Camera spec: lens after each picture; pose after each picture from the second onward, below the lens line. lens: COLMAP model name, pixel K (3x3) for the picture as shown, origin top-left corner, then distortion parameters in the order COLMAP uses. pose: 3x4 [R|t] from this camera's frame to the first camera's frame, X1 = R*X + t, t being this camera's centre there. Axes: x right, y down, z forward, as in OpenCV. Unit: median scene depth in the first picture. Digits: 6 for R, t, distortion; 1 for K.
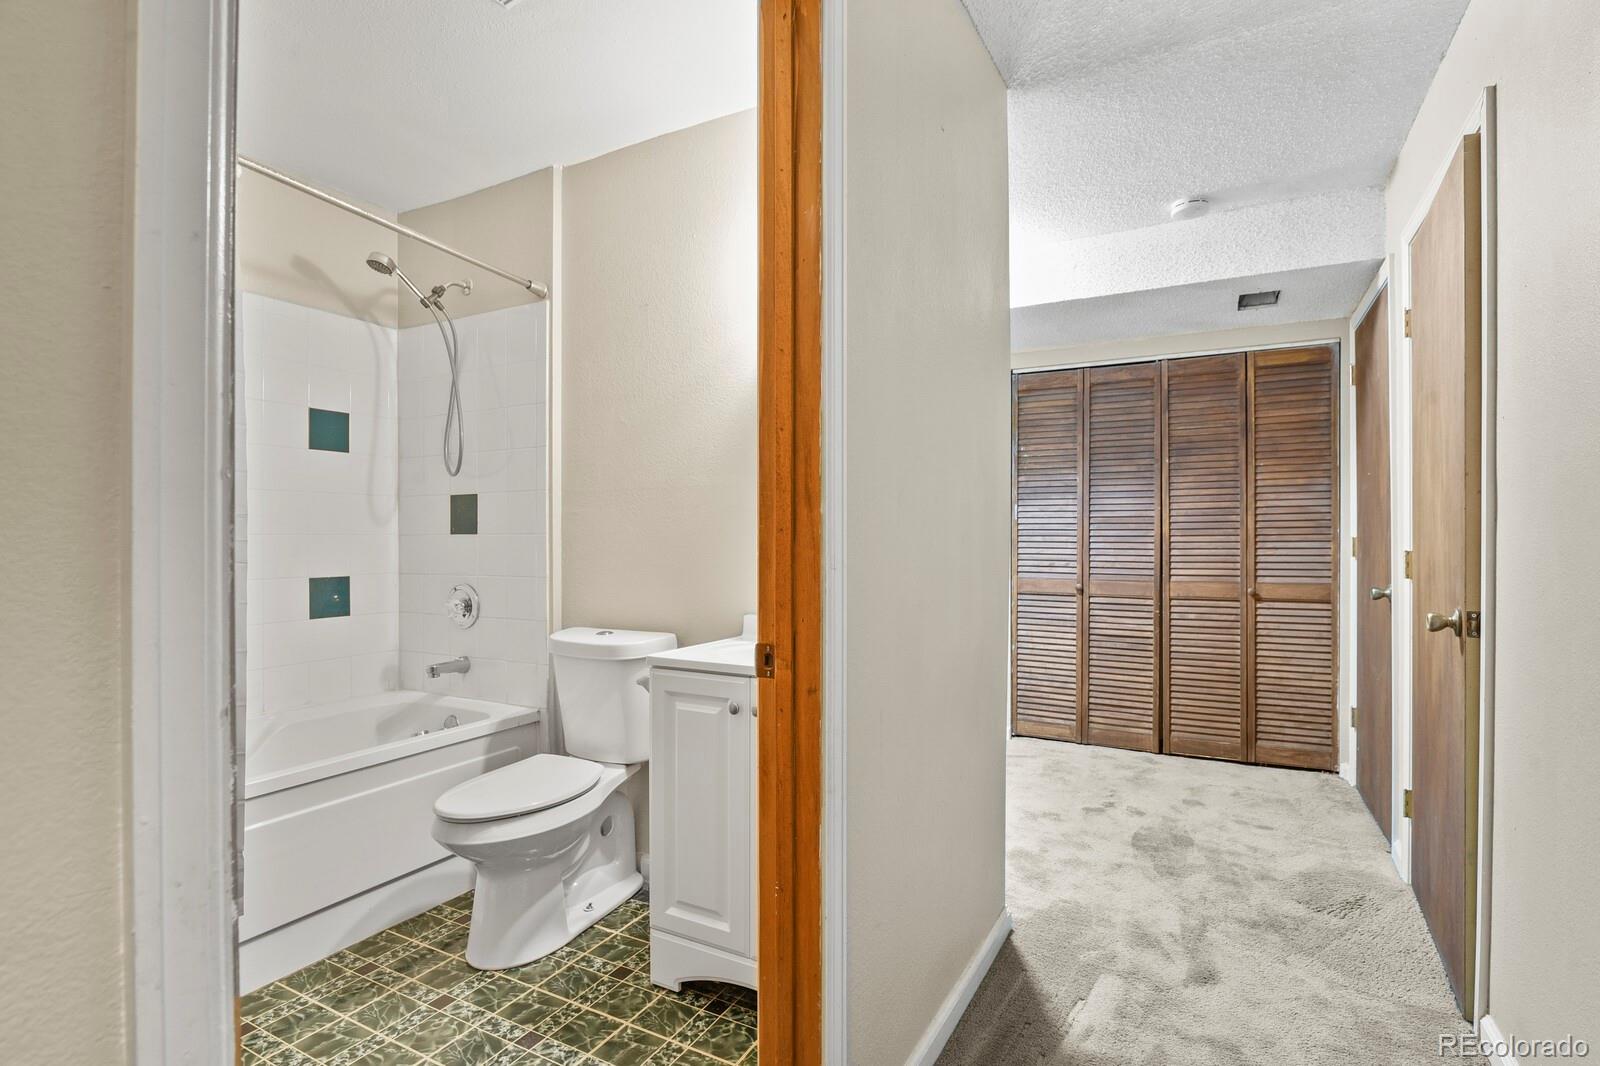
lens RADIAL K [[776.6, 0, 802.6], [0, 776.6, 531.7], [0, 0, 1]] dist [-0.009315, -0.002256]
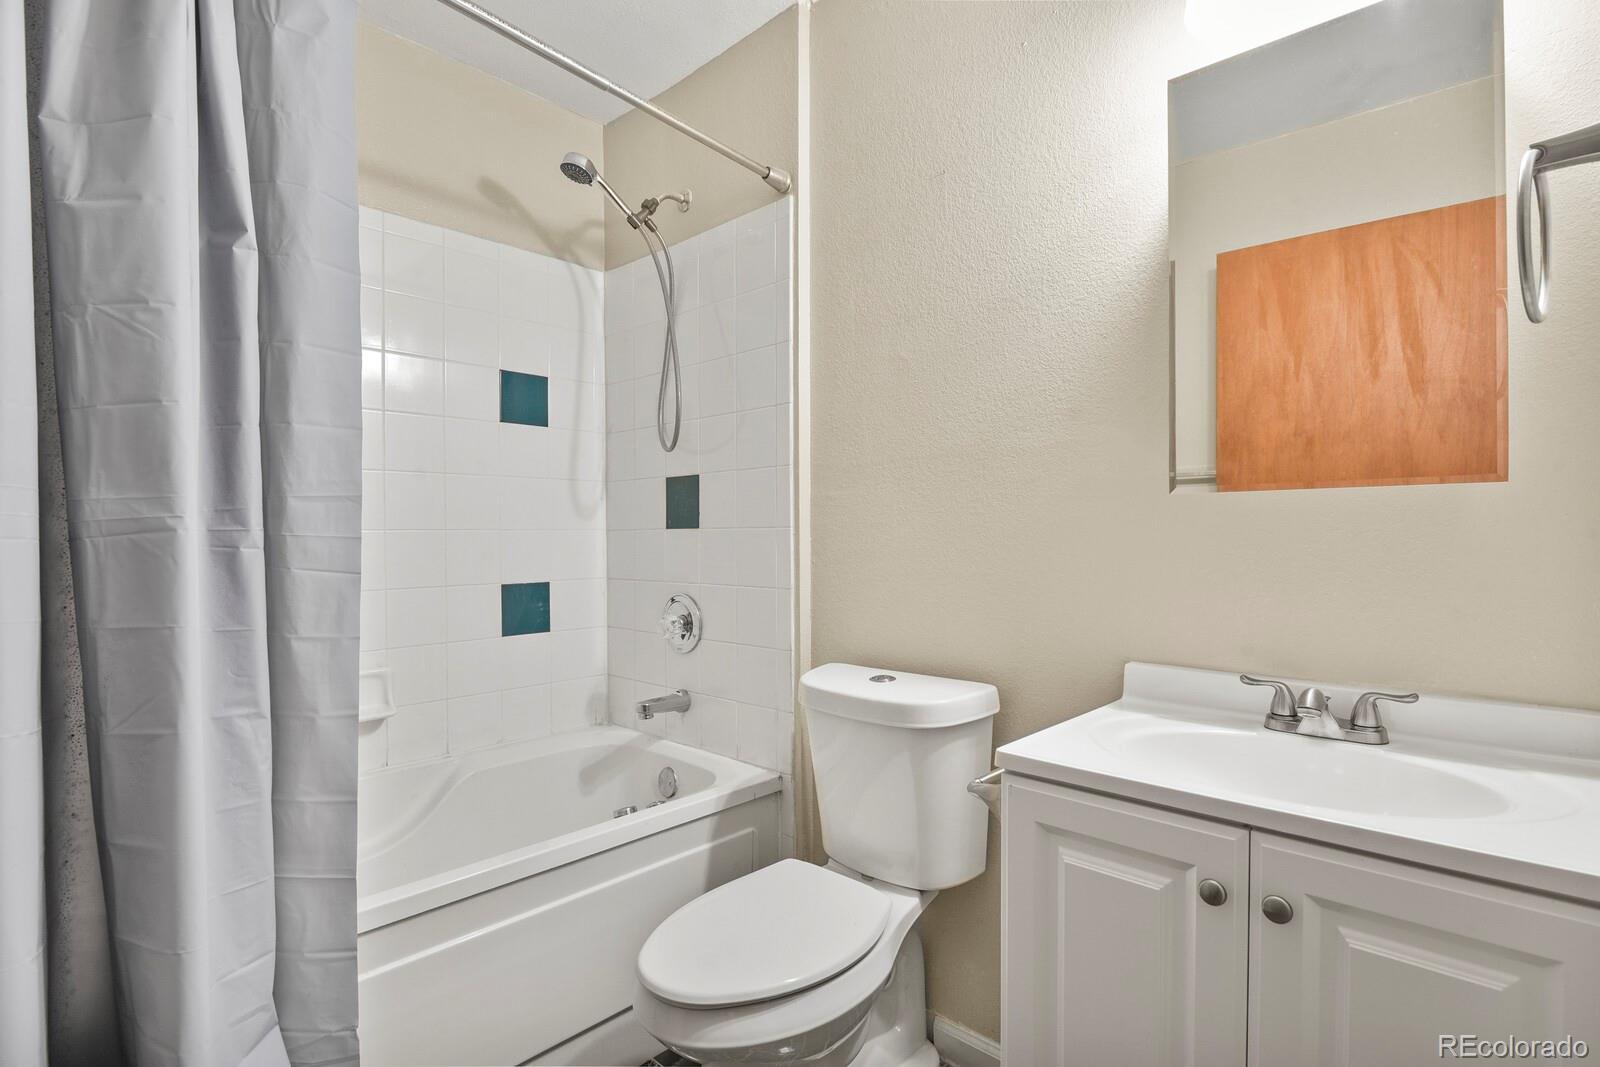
lens RADIAL K [[776.6, 0, 805.1], [0, 776.6, 540.4], [0, 0, 1]] dist [-0.009315, -0.002256]
pose [[0.966395, 0.001883, -0.257055, -0.129368], [0.001197, 0.999929, 0.011826, 0.005756], [0.257060, -0.011736, 0.966324, 0.305001]]
